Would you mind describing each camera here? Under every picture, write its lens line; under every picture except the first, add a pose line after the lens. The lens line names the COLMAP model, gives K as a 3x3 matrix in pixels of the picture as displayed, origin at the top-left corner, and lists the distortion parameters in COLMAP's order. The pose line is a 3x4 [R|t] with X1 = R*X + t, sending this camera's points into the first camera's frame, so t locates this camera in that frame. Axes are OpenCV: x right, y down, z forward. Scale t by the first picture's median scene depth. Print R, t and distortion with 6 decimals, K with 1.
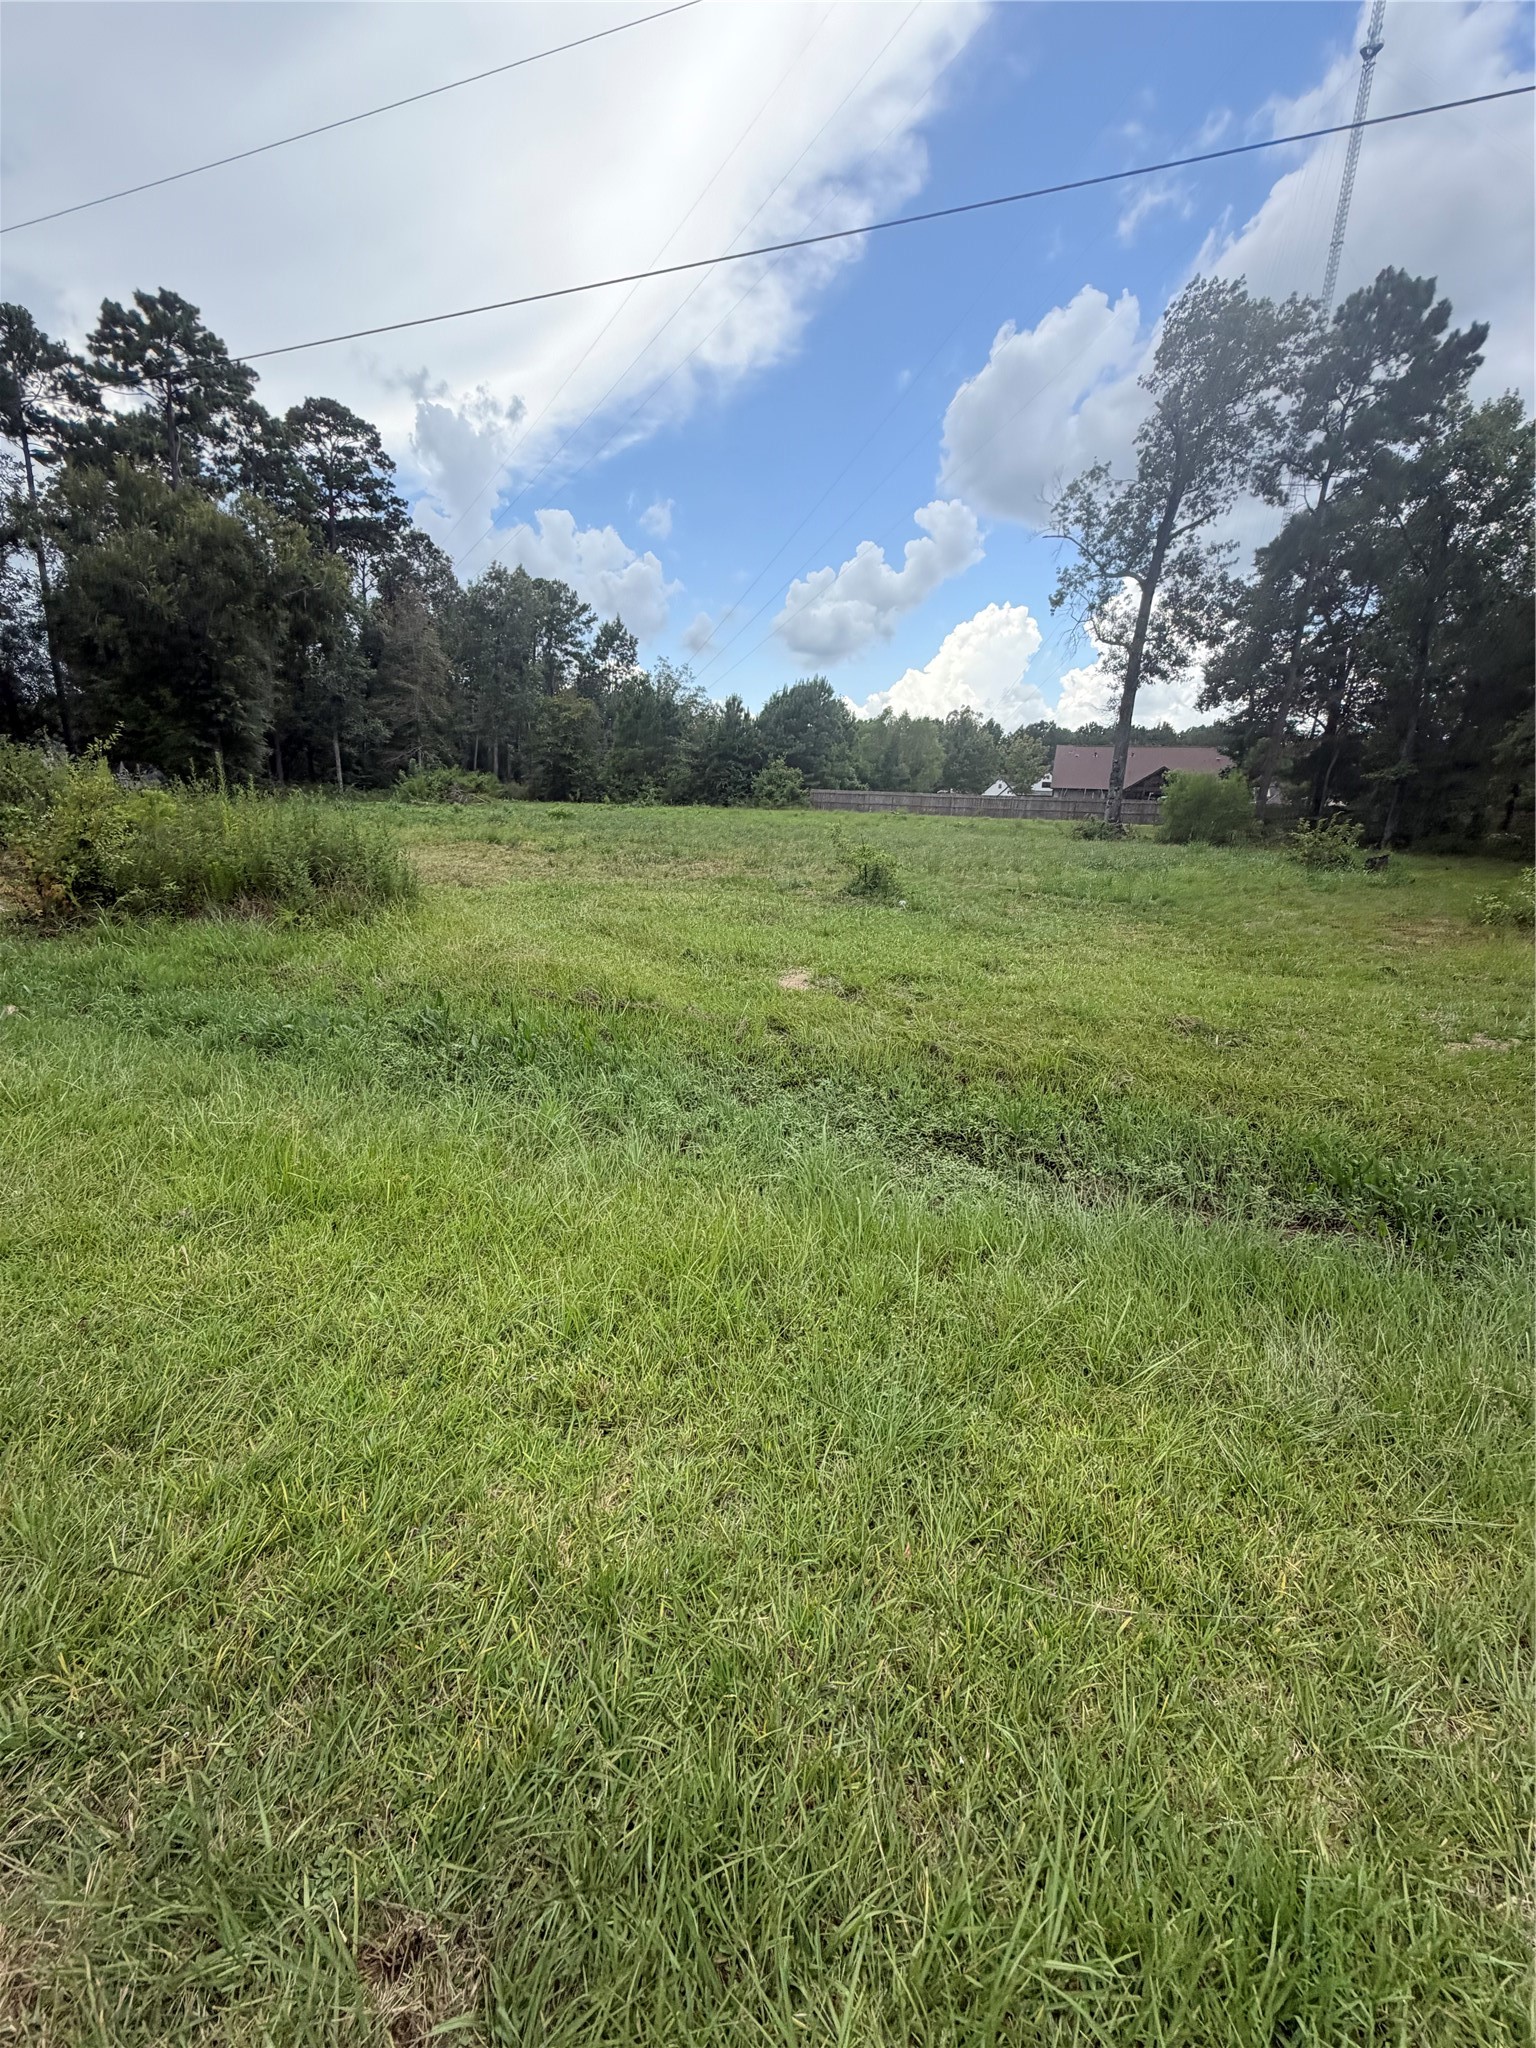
lens RADIAL K [[817.1, 0, 778.0], [0, 817.1, 1023.9], [0, 0, 1]] dist [-0.018460, -0.000844]
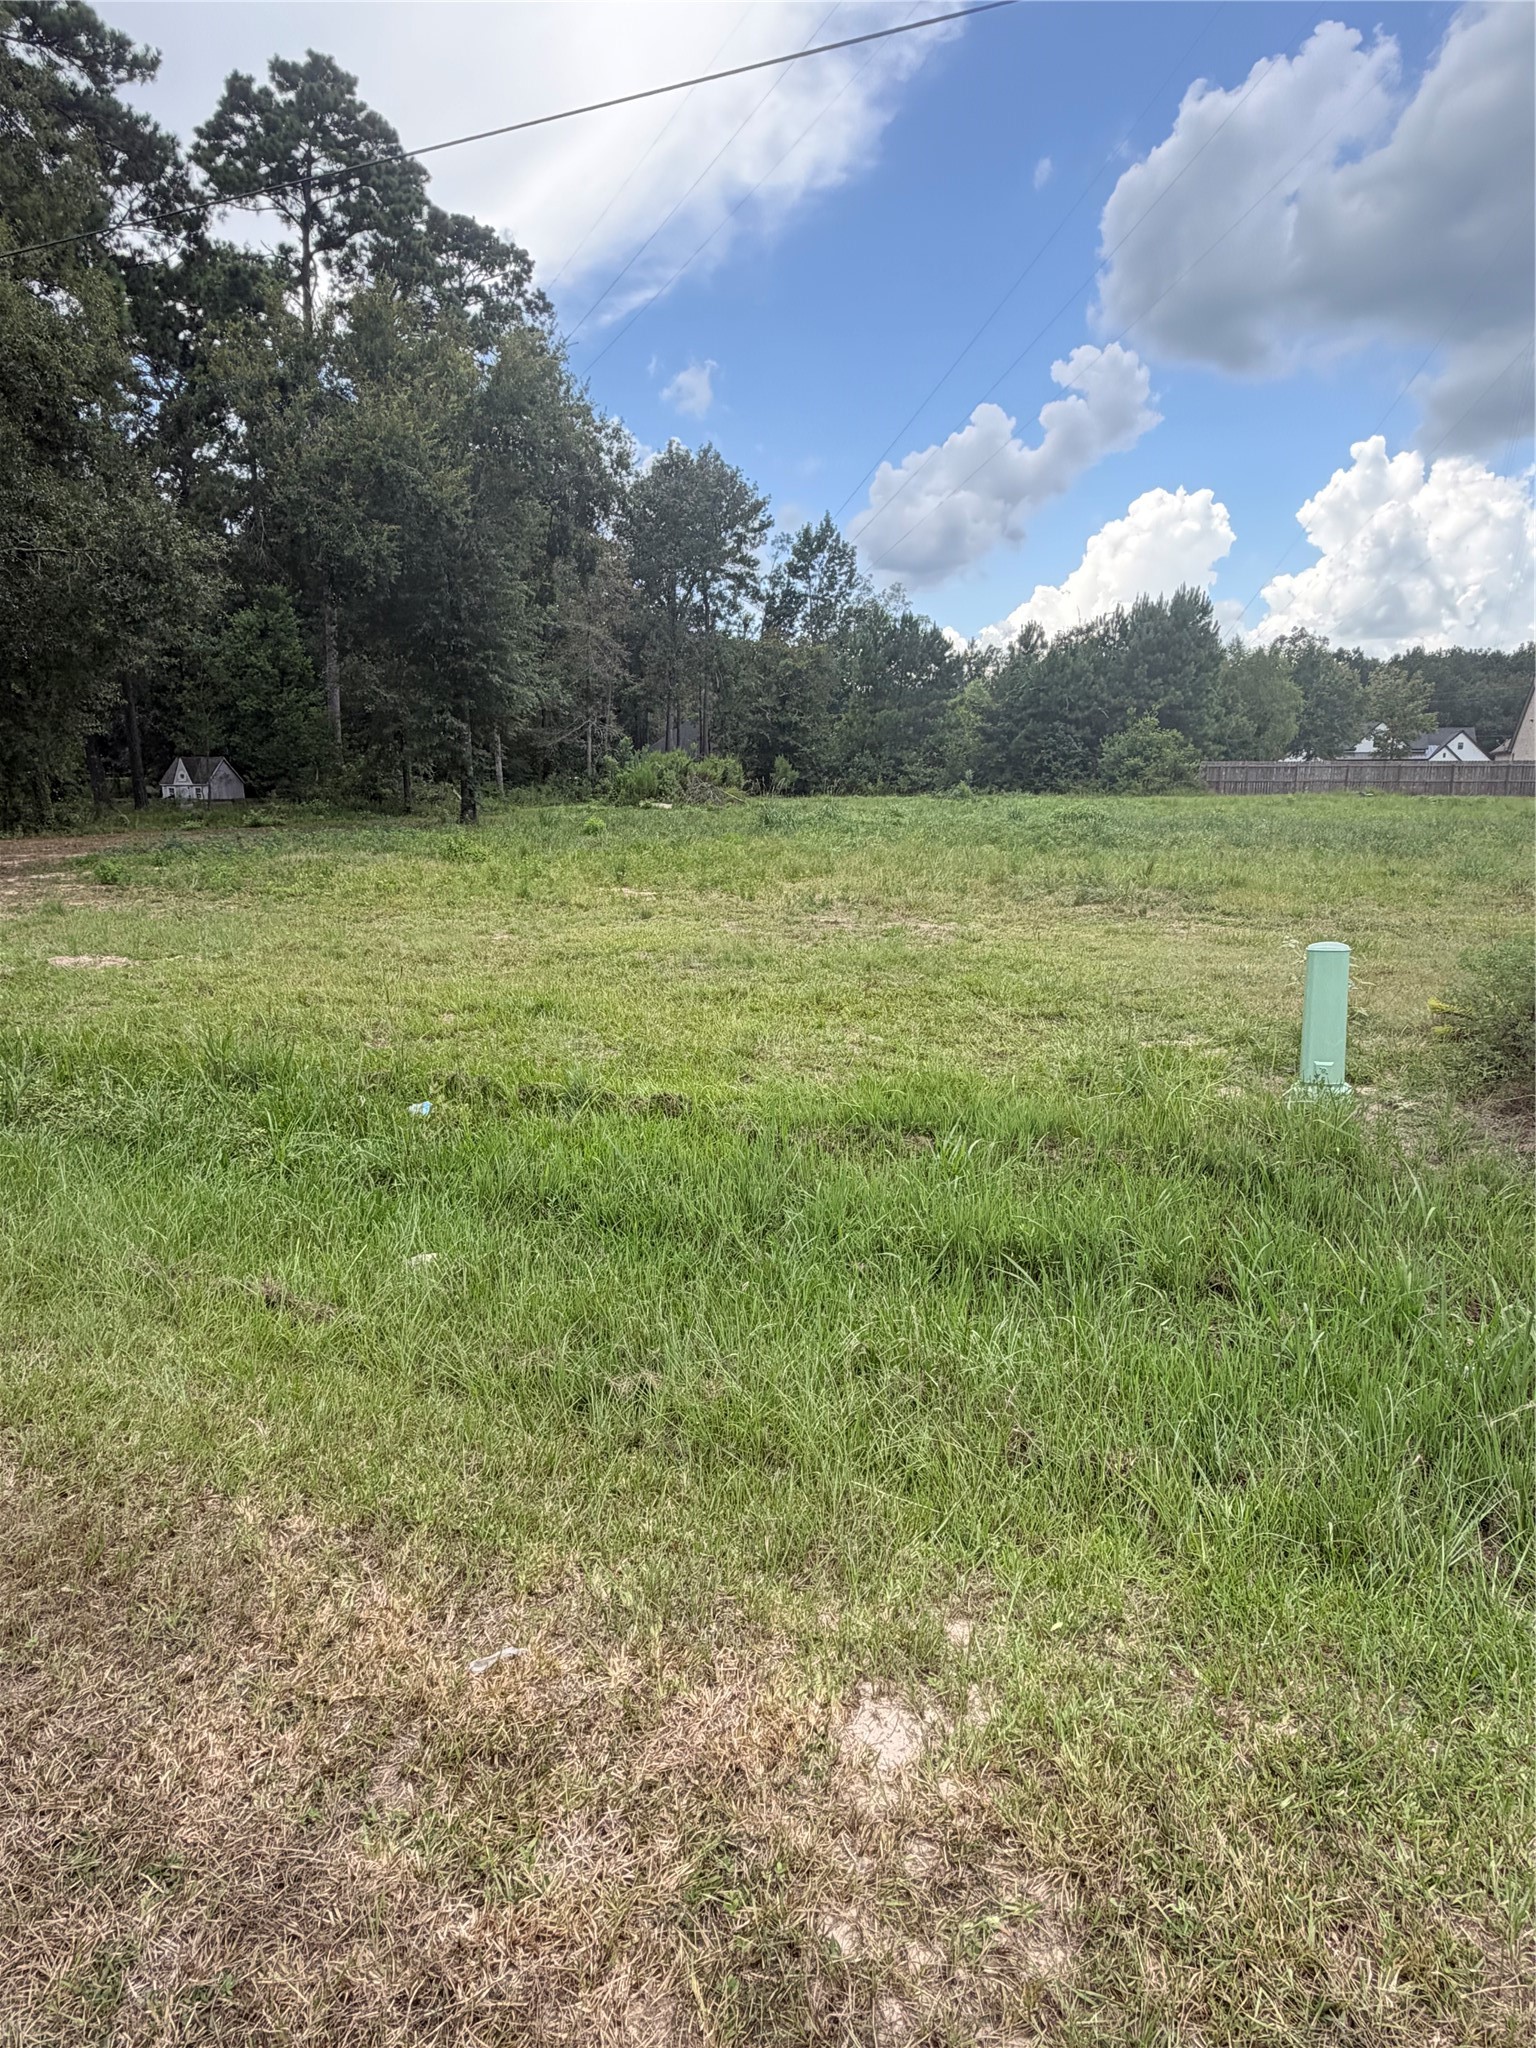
lens RADIAL K [[1179.3, 0, 754.6], [0, 1179.3, 1026.7], [0, 0, 1]] dist [-0.026283, -0.001929]
pose [[0.996067, -0.020517, -0.086195, -0.178271], [0.015312, 0.998043, -0.060627, -0.027179], [0.087270, 0.059069, 0.994432, 0.066165]]
